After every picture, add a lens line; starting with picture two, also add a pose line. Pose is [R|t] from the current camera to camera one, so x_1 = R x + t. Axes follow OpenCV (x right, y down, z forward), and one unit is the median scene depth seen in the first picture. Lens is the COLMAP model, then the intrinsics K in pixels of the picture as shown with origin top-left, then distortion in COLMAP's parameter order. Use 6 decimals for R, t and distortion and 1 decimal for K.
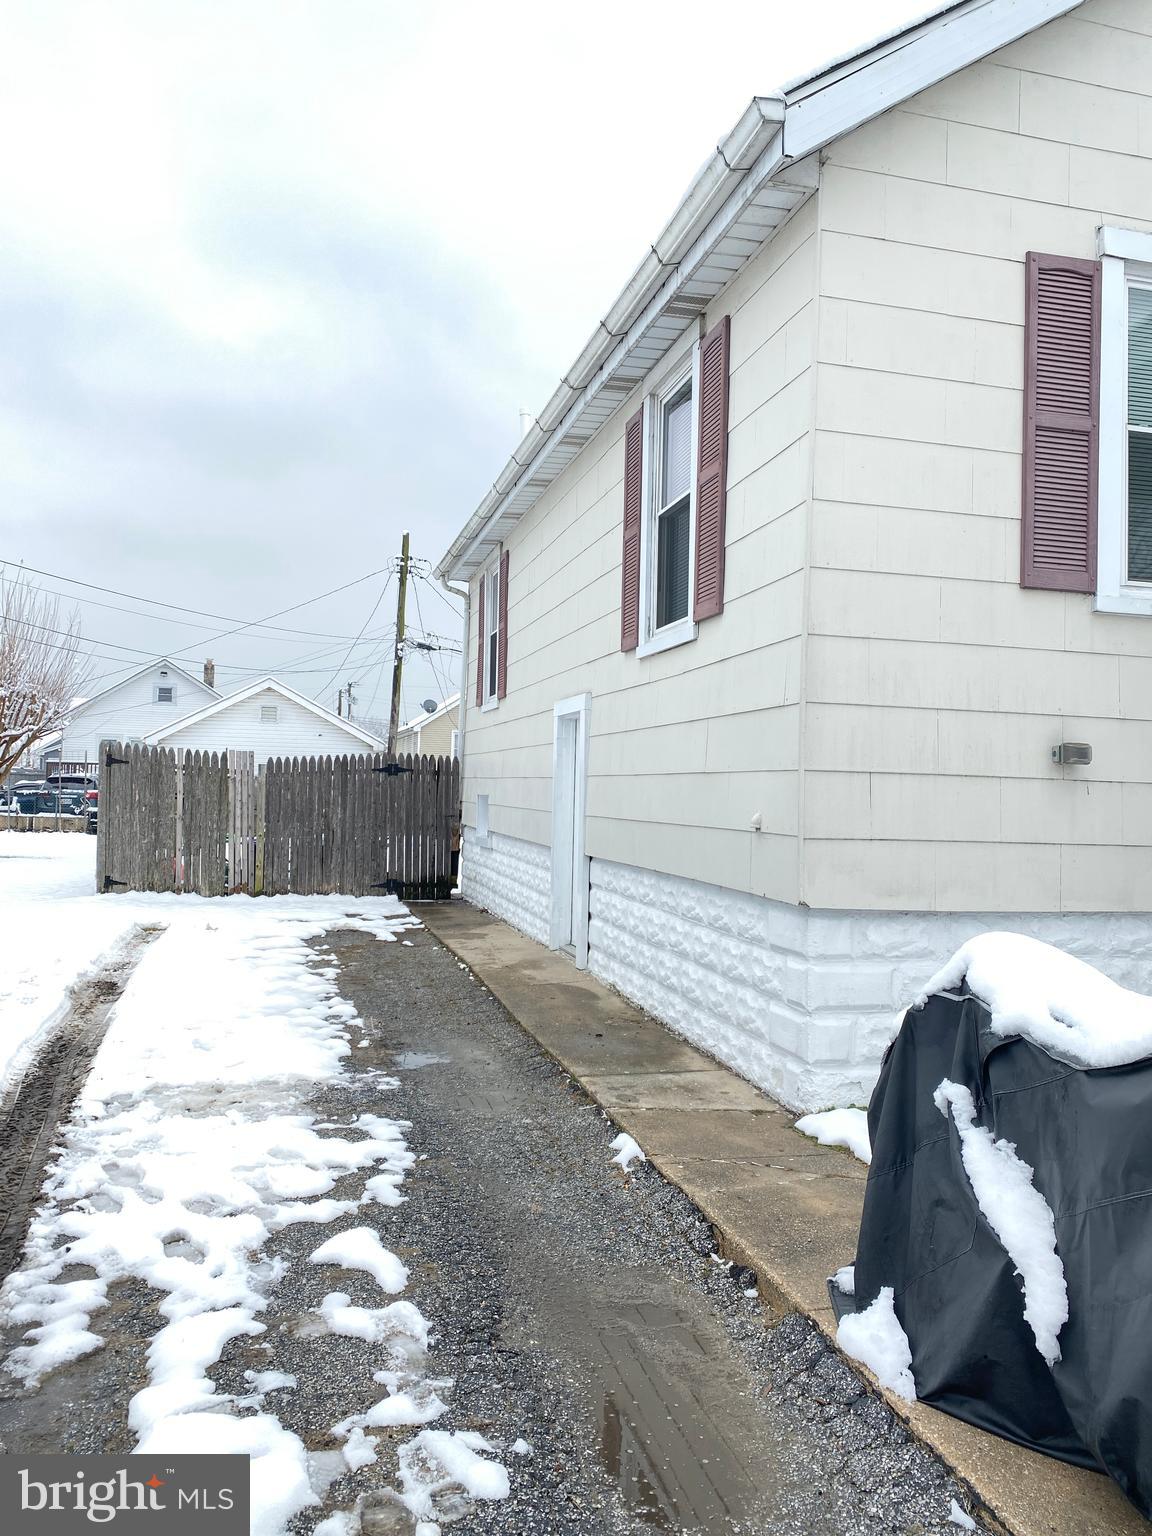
lens RADIAL K [[1170.8, 0, 568.6], [0, 1170.8, 759.7], [0, 0, 1]] dist [0.122837, -0.271779]
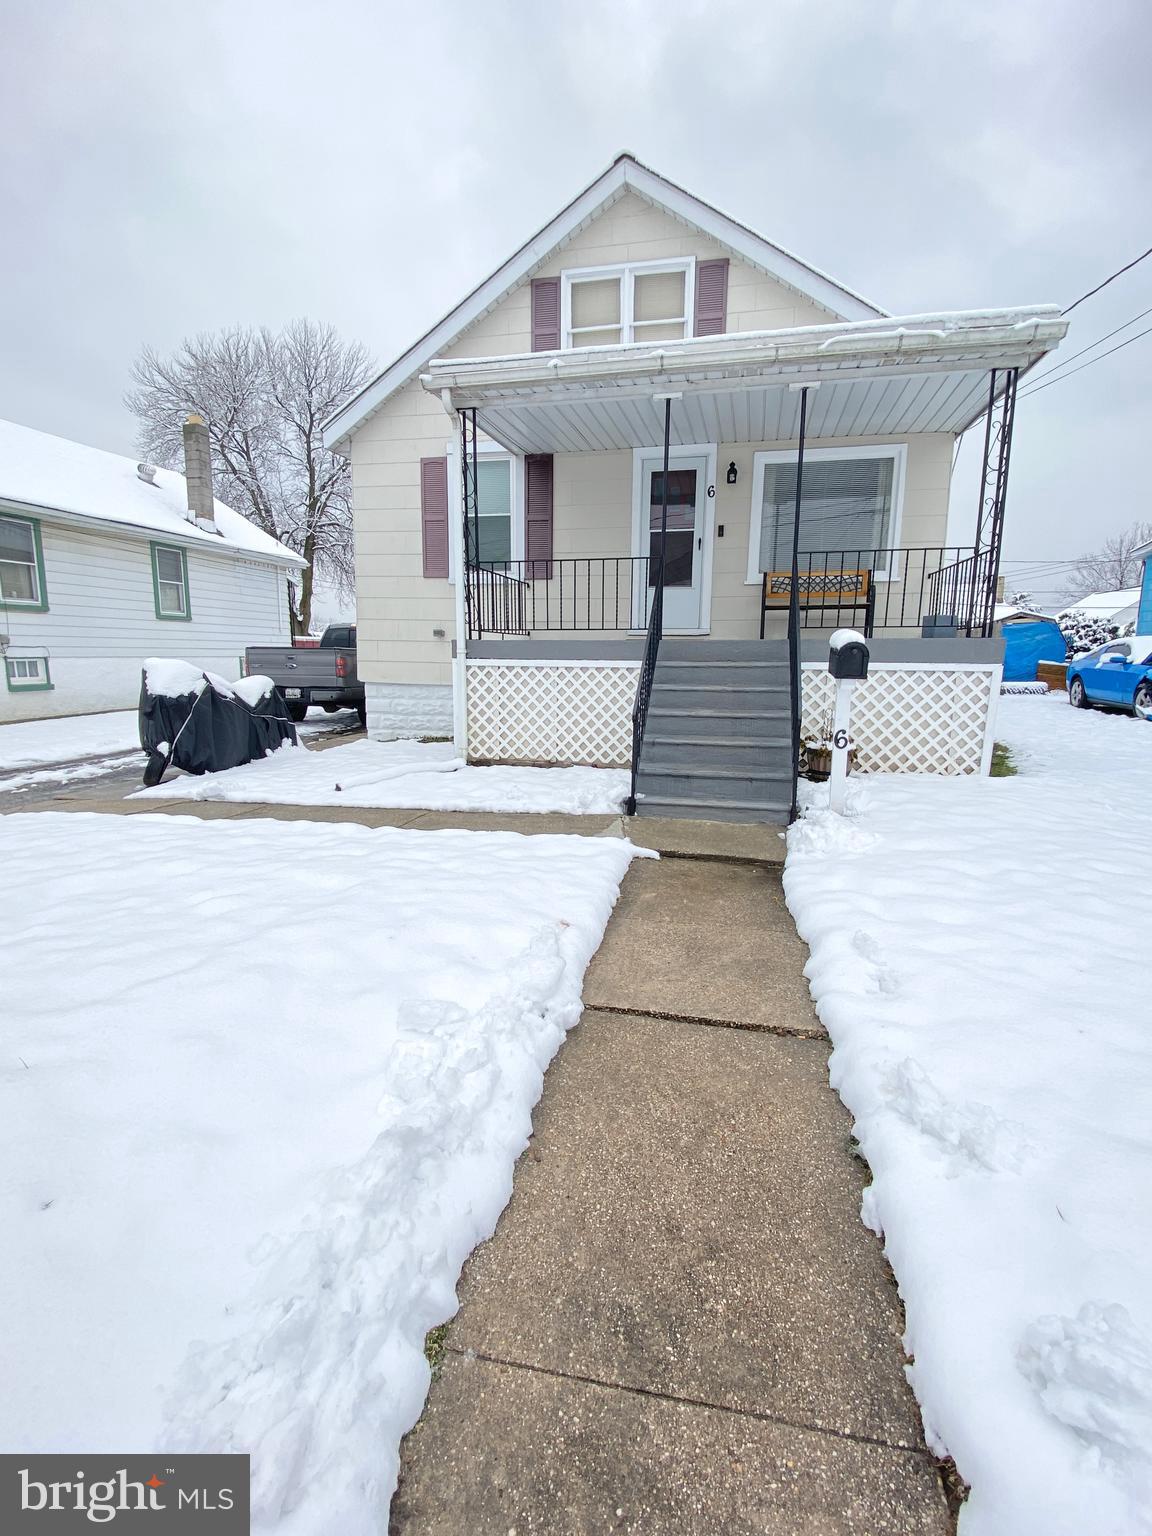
lens RADIAL K [[706.5, 0, 582.8], [0, 706.5, 775.4], [0, 0, 1]] dist [0.059455, -0.063493]
pose [[0.892388, 0.058180, -0.447502, 1.590116], [0.025218, 0.983675, 0.178177, 0.040820], [0.450563, -0.170288, 0.876353, -0.508378]]
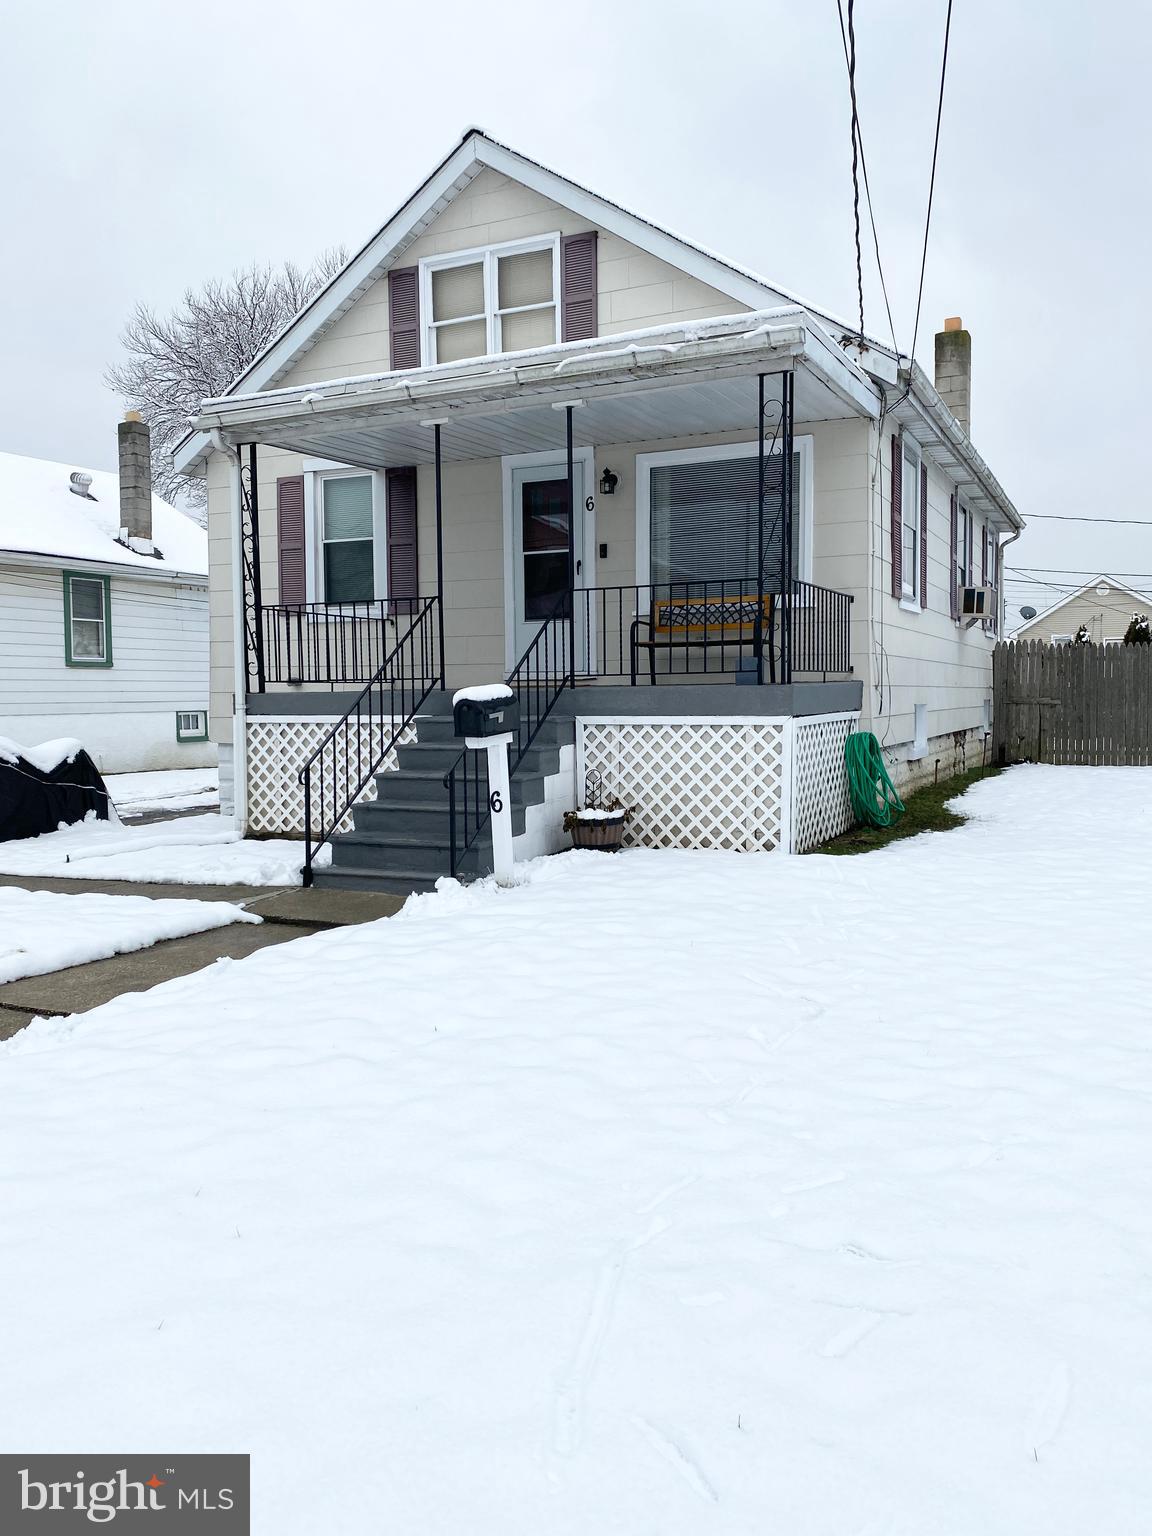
lens RADIAL K [[1170.8, 0, 568.6], [0, 1170.8, 759.7], [0, 0, 1]] dist [0.122837, -0.271779]
pose [[0.769103, 0.001821, -0.639123, 2.437206], [0.045772, 0.997271, 0.057923, 0.041504], [0.637484, -0.073803, 0.766921, -0.545932]]
